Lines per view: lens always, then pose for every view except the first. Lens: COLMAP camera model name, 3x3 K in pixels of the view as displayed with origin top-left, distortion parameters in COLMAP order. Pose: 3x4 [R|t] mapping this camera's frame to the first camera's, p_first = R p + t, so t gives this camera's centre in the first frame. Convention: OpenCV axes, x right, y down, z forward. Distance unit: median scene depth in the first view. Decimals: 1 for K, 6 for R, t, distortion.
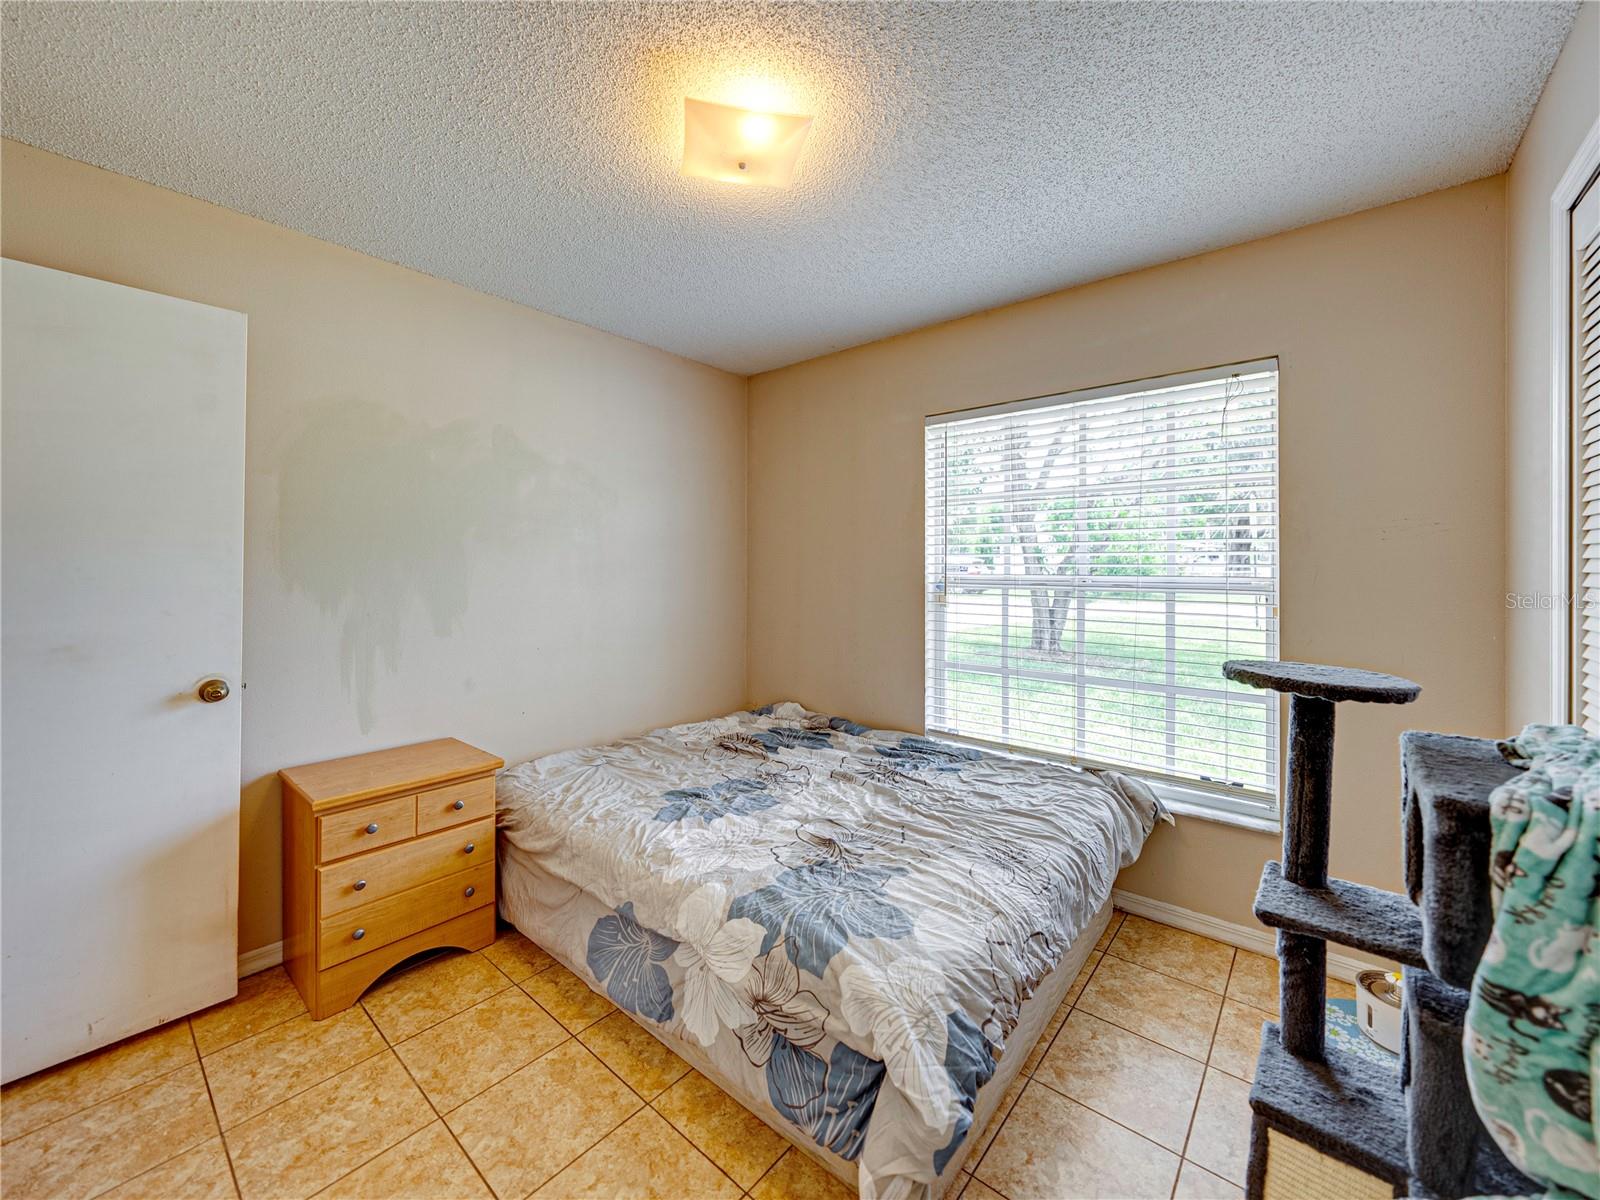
lens RADIAL K [[630.4, 0, 812.6], [0, 630.4, 567.4], [0, 0, 1]] dist [-0.002041, -0.000058]
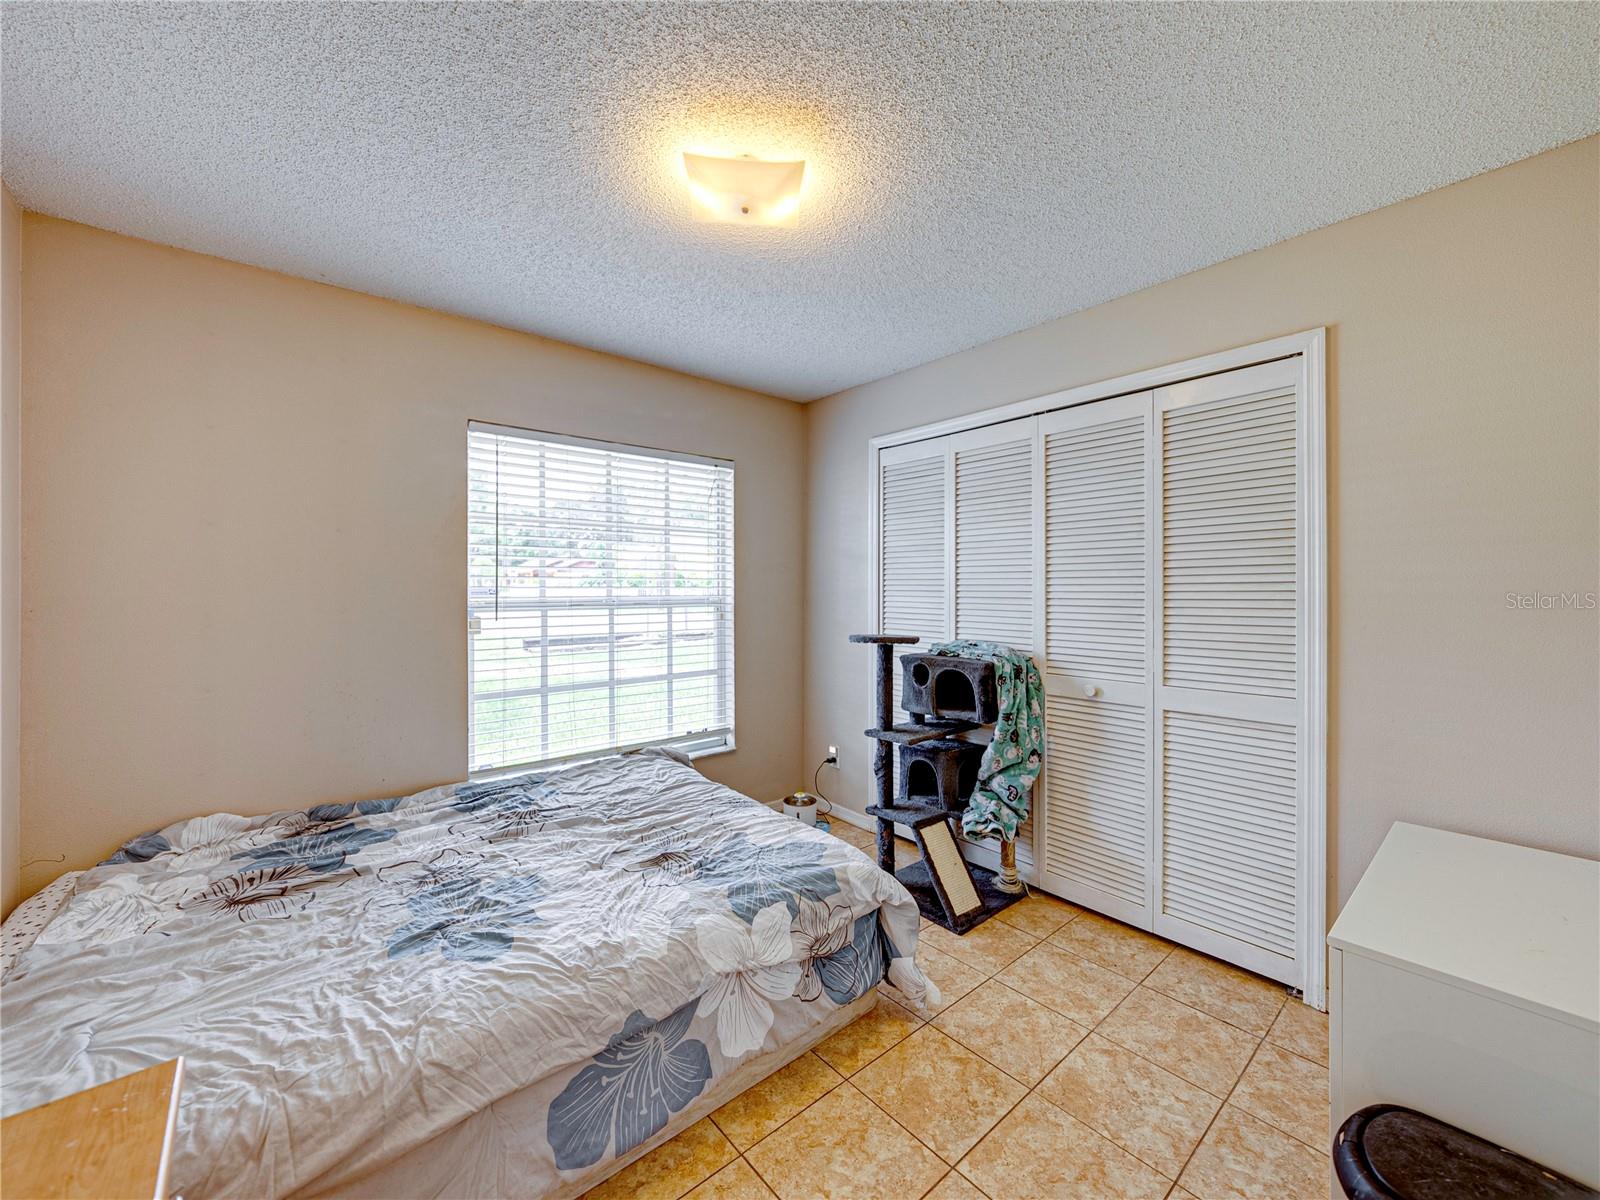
lens RADIAL K [[630.4, 0, 801.0], [0, 630.4, 591.4], [0, 0, 1]] dist [-0.002041, -0.000058]
pose [[0.163204, -0.006842, 0.986569, -0.855737], [0.003658, 0.999973, 0.006330, -0.003515], [-0.986586, 0.002576, 0.163225, 0.547247]]
